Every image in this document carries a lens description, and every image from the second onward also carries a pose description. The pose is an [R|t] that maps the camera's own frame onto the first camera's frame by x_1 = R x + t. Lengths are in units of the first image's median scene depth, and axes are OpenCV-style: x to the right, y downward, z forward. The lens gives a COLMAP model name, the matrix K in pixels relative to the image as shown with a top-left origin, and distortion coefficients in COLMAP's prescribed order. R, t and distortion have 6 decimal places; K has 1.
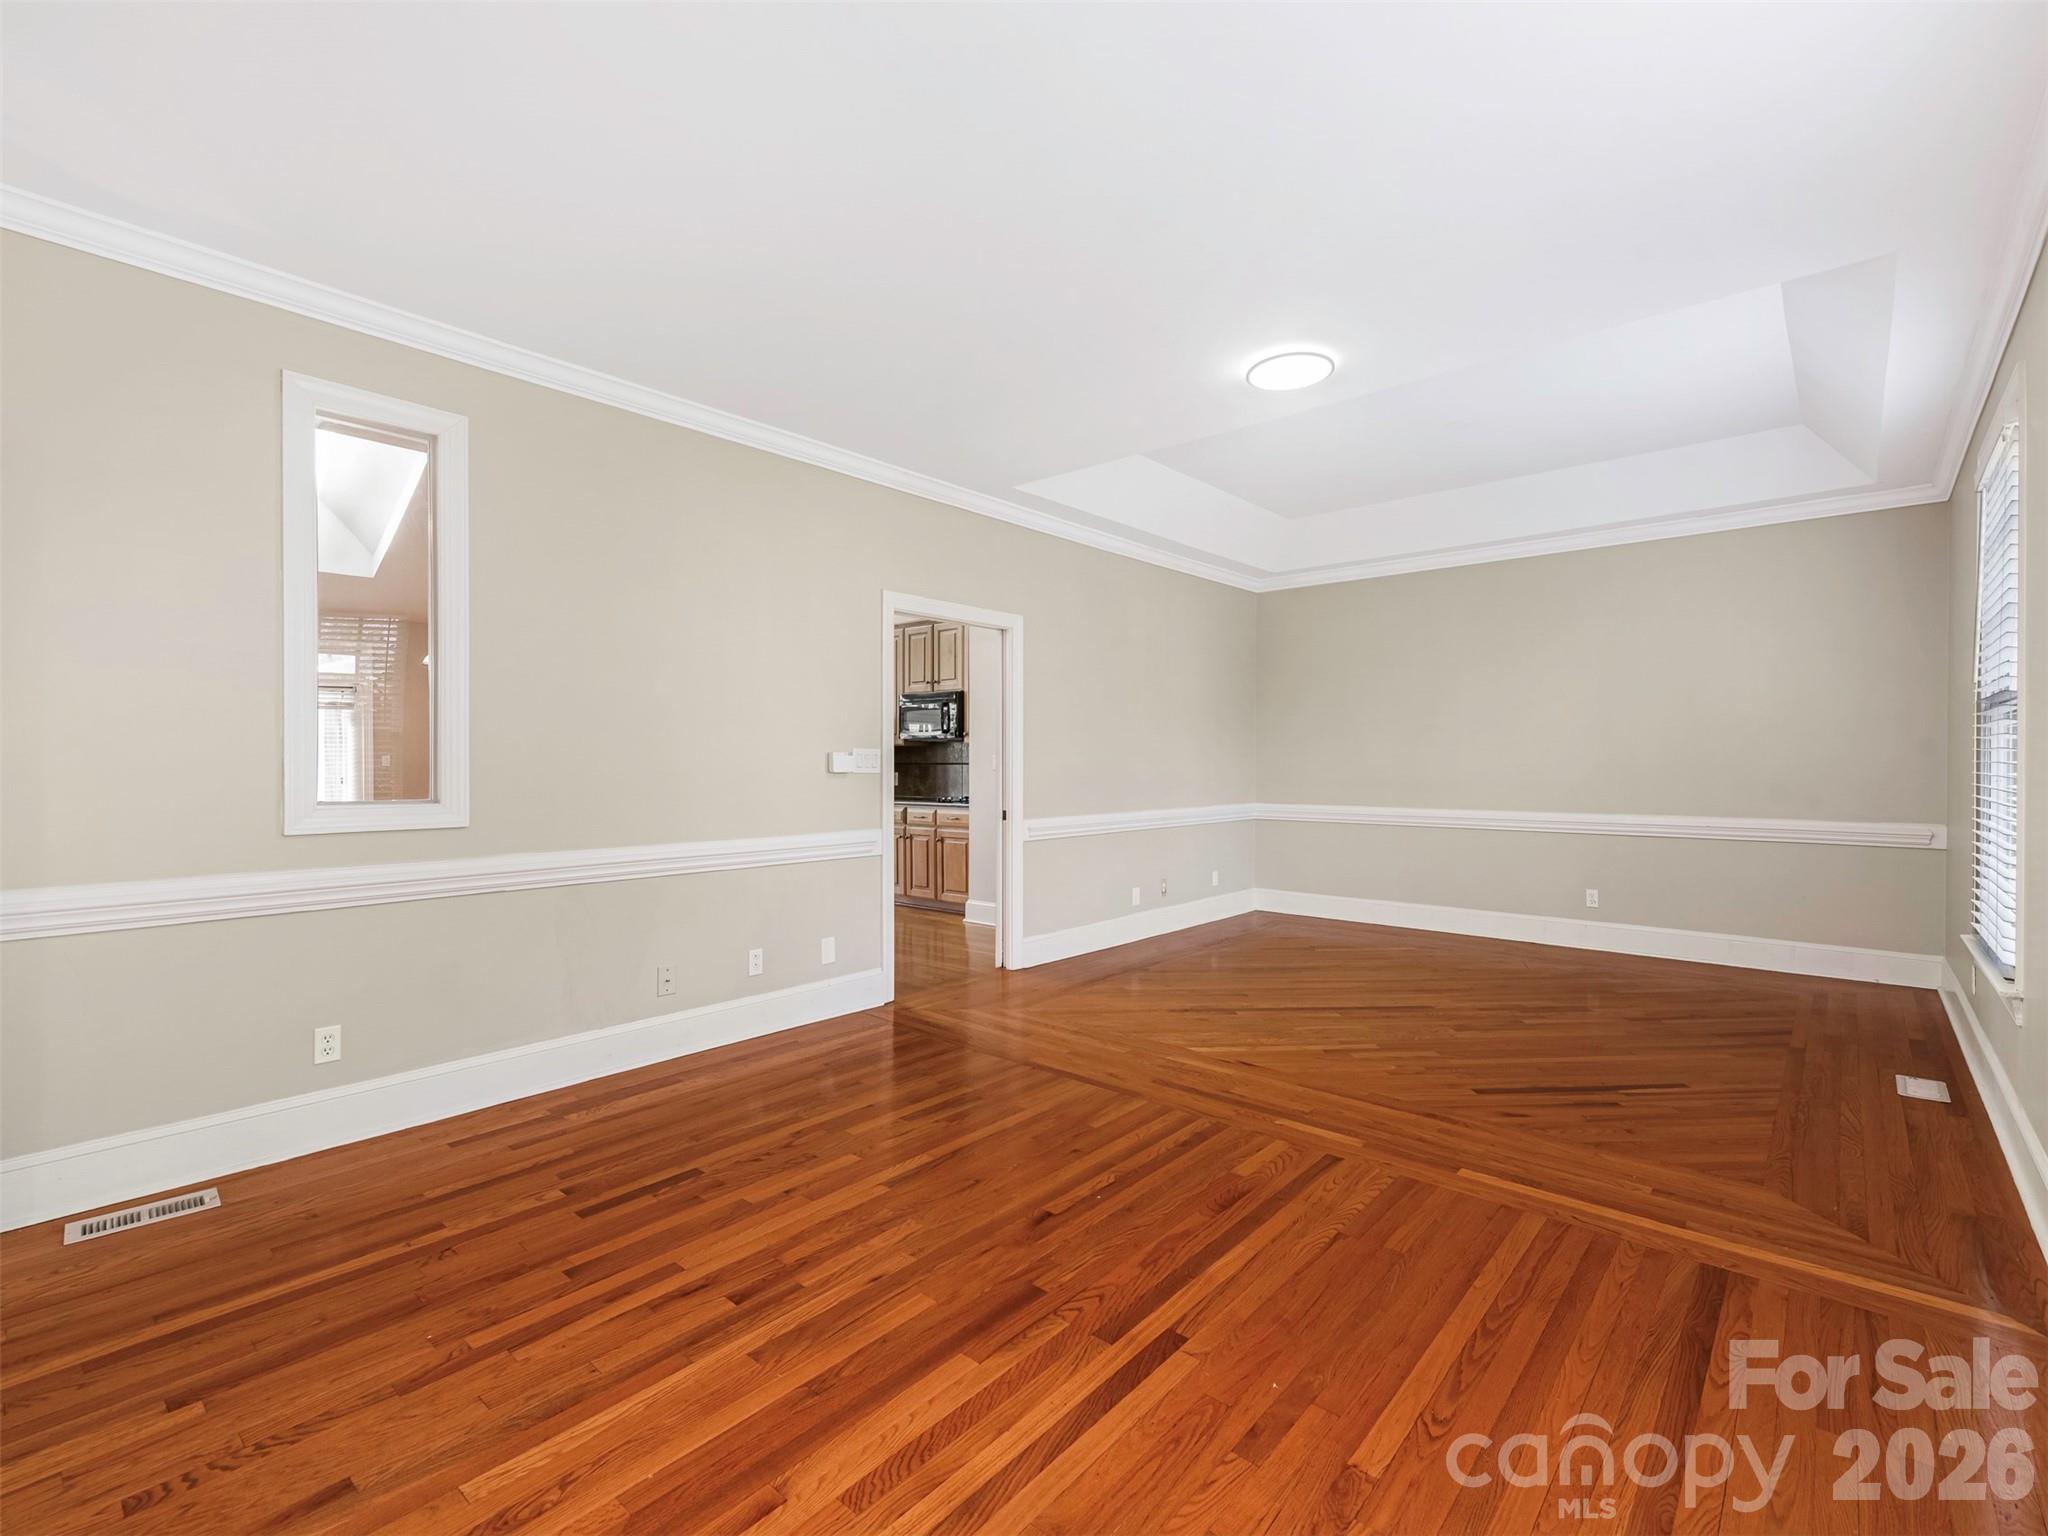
lens RADIAL K [[933.6, 0, 1024.6], [0, 933.6, 767.7], [0, 0, 1]] dist [0.016075, 0.000581]
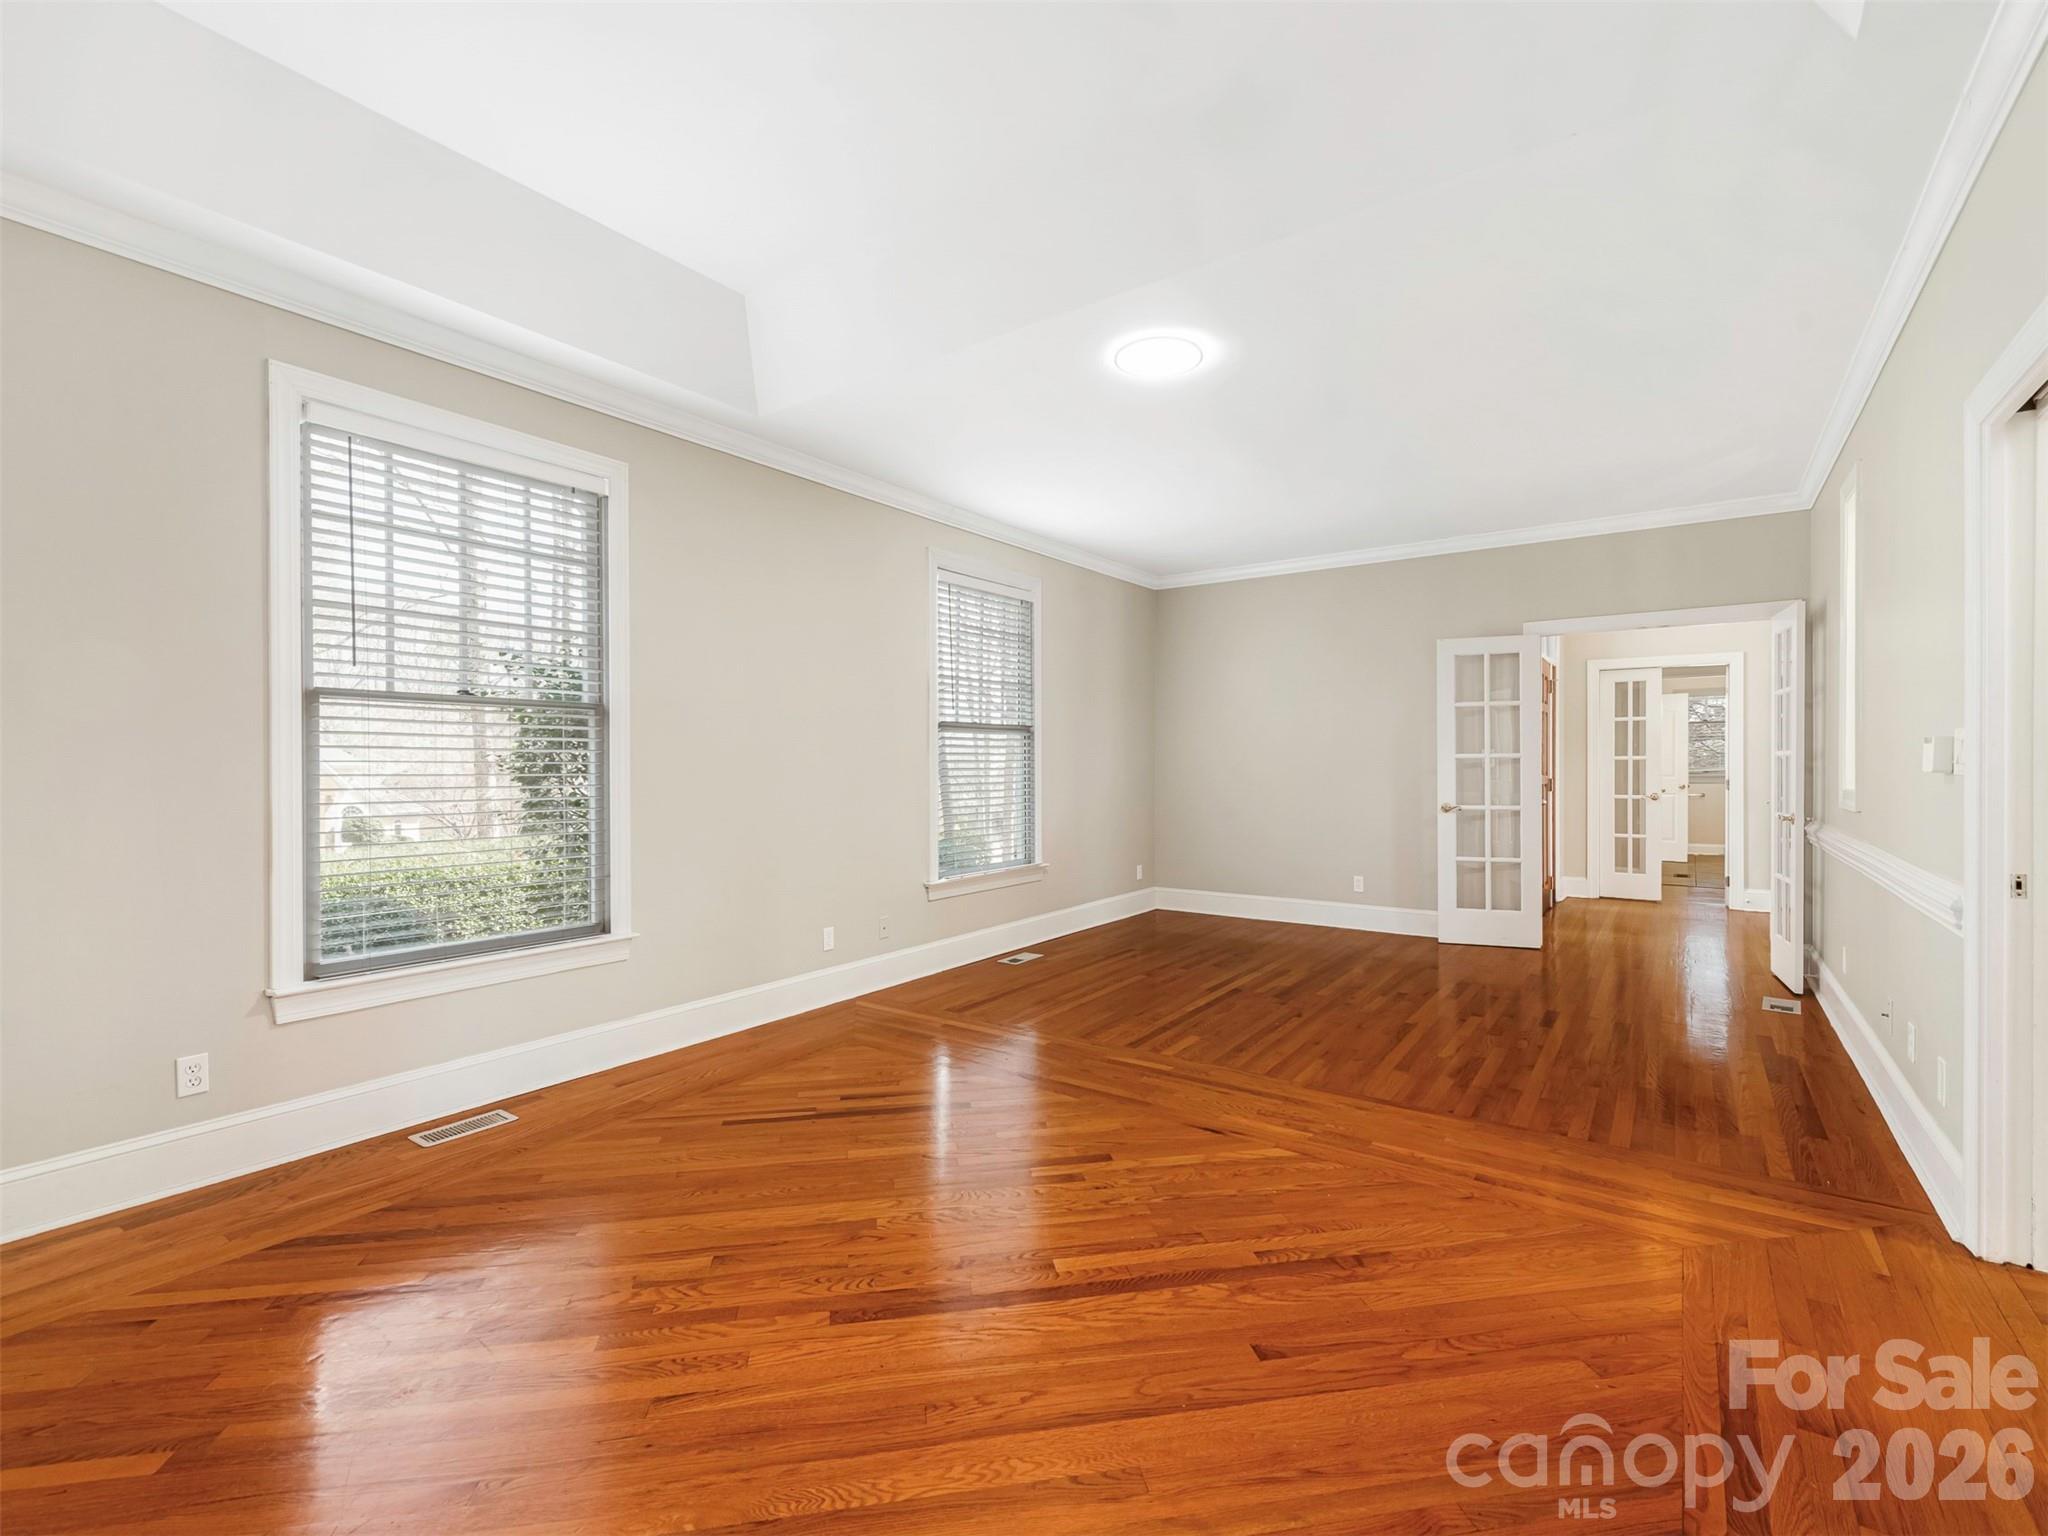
lens RADIAL K [[933.6, 0, 1005.5], [0, 933.6, 768.2], [0, 0, 1]] dist [0.016075, 0.000581]
pose [[-0.995490, 0.003417, -0.094810, 0.517031], [0.002328, 0.999930, 0.011594, -0.007761], [0.094843, 0.011321, -0.995428, 1.885921]]
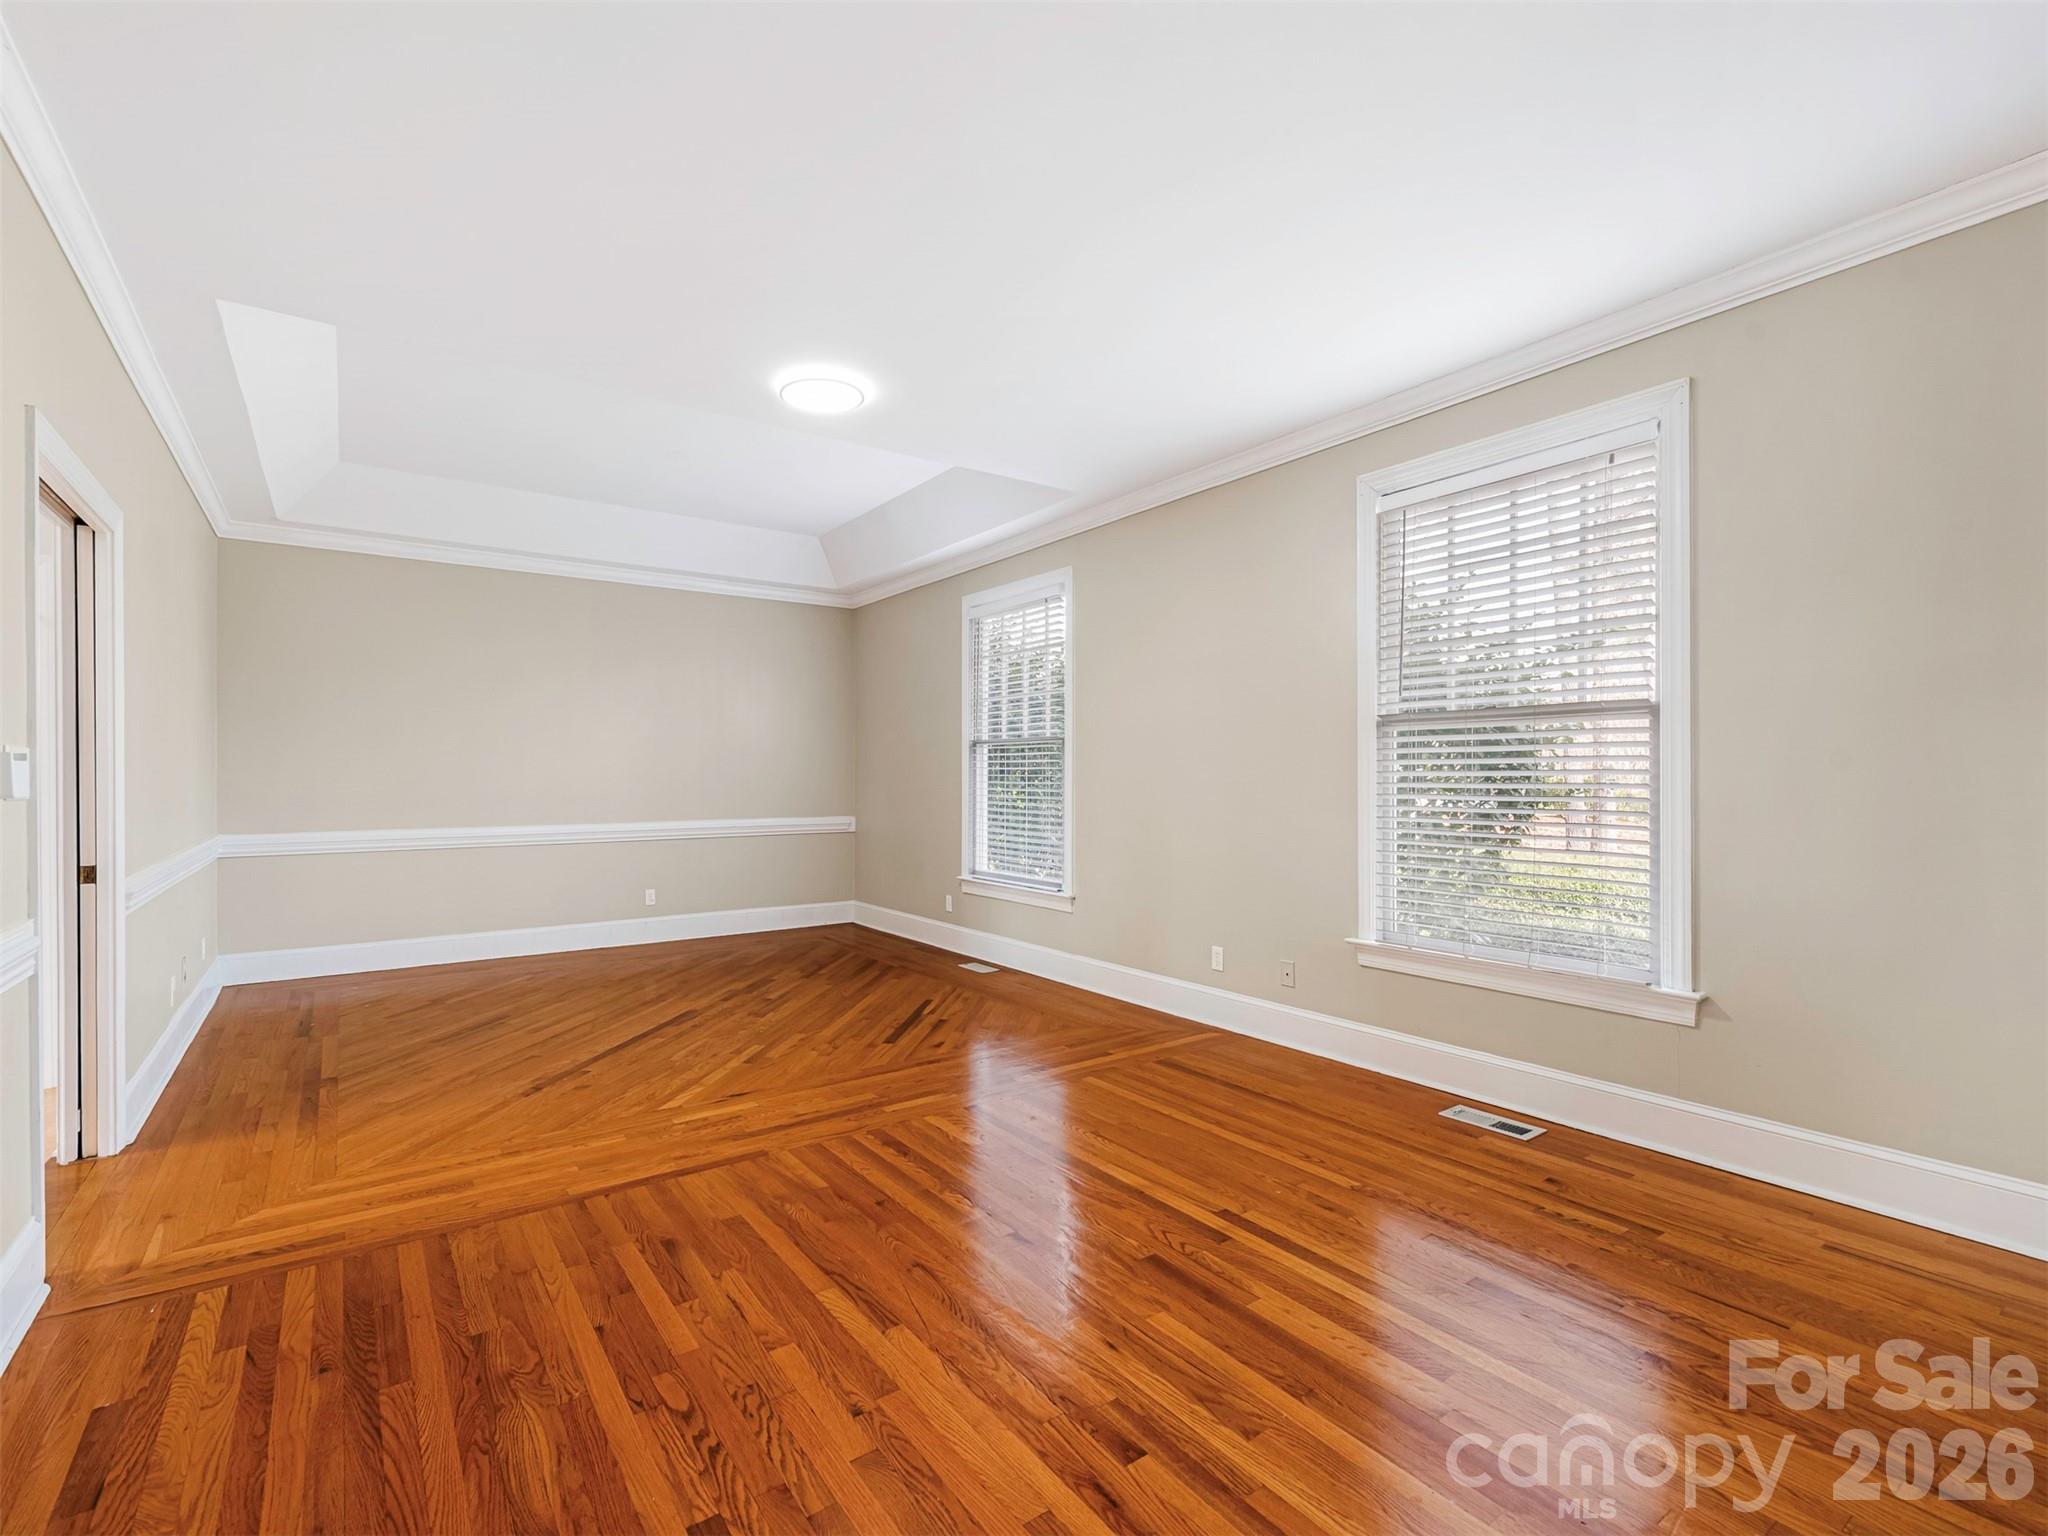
lens RADIAL K [[936.9, 0, 1002.1], [0, 936.9, 773.8], [0, 0, 1]] dist [0.013067, -0.000287]
pose [[0.241052, 0.001122, 0.970512, -0.650651], [0.010452, 0.999938, -0.003752, -0.000337], [-0.970456, 0.011049, 0.241025, 0.539776]]
